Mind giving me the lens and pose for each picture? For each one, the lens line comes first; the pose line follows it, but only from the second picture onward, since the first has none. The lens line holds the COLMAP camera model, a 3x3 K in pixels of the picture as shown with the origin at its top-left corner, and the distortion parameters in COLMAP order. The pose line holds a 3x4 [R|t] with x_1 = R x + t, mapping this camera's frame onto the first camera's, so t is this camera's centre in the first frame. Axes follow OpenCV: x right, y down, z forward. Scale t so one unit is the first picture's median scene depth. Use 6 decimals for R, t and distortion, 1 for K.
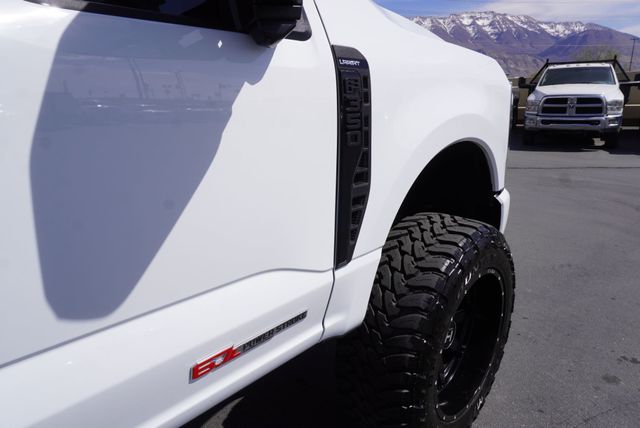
lens RADIAL K [[423.2, 0, 320.5], [0, 423.2, 214.8], [0, 0, 1]] dist [-0.033679, 0.028745]
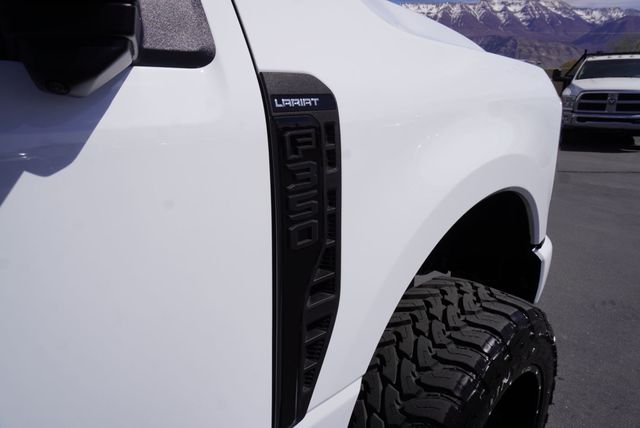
lens RADIAL K [[423.2, 0, 321.9], [0, 423.2, 215.4], [0, 0, 1]] dist [-0.033679, 0.028745]
pose [[0.998600, 0.026551, -0.045746, 0.080478], [-0.025152, 0.999206, 0.030885, -0.141452], [0.046529, -0.029692, 0.998476, 0.272044]]
